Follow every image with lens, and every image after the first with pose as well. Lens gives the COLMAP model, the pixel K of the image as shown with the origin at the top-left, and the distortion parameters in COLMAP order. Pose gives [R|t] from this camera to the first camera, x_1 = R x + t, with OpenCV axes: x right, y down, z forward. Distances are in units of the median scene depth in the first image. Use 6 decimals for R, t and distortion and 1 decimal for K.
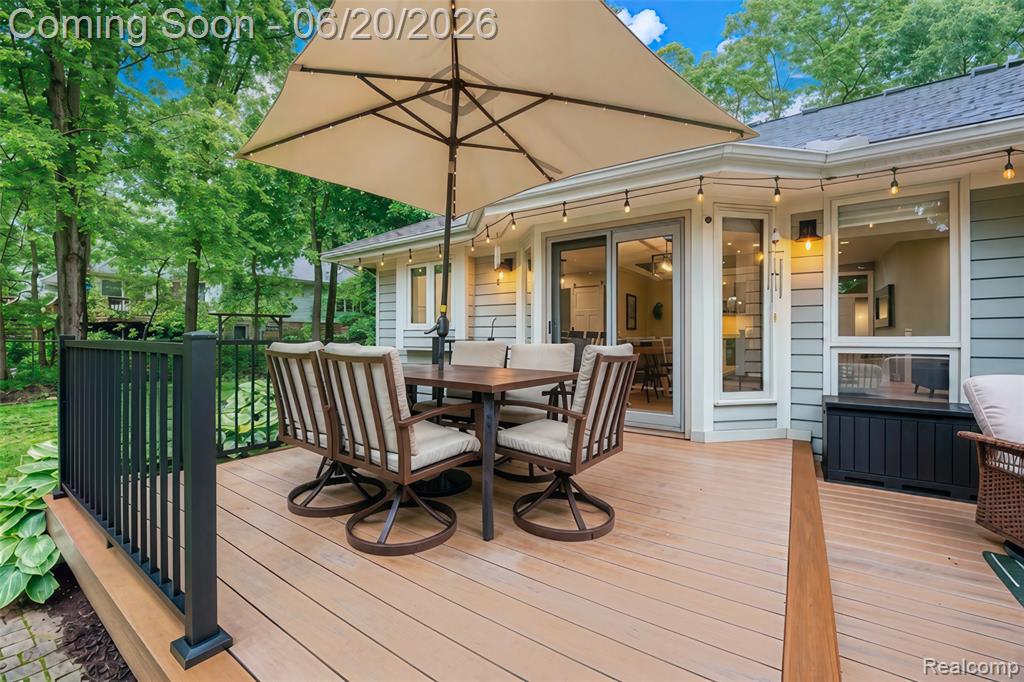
lens RADIAL K [[413.8, 0, 510.9], [0, 413.8, 340.7], [0, 0, 1]] dist [-0.024357, 0.001366]
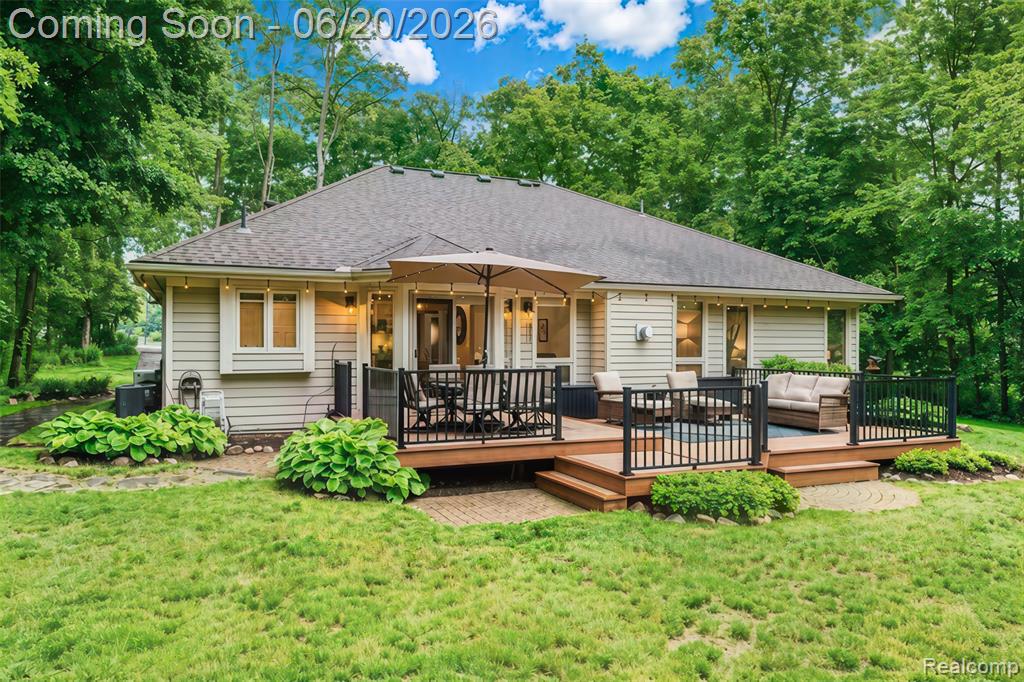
lens RADIAL K [[736.3, 0, 507.5], [0, 736.3, 346.2], [0, 0, 1]] dist [-0.000161, 0.000774]
pose [[0.531061, -0.002818, 0.847329, -2.520737], [0.002499, 0.999995, 0.001760, -0.079080], [-0.847330, 0.001183, 0.531066, -0.907100]]
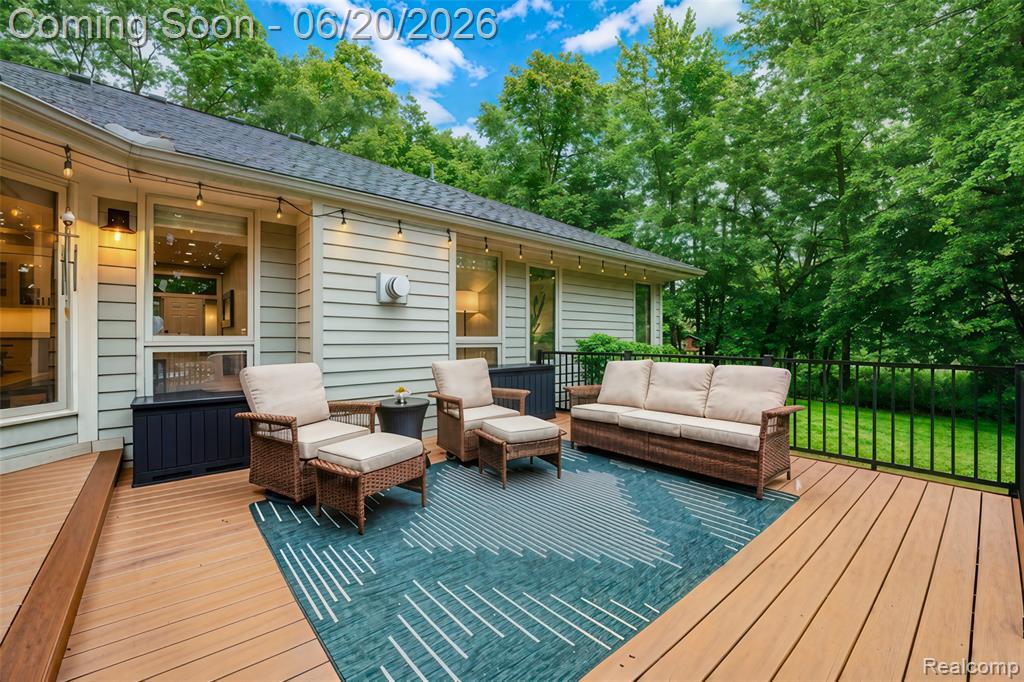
lens RADIAL K [[413.8, 0, 510.4], [0, 413.8, 339.5], [0, 0, 1]] dist [-0.024357, 0.001366]
pose [[0.268182, -0.004674, 0.963357, 0.088759], [0.006032, 0.999977, 0.003172, 0.000905], [-0.963349, 0.004960, 0.268204, -0.095889]]
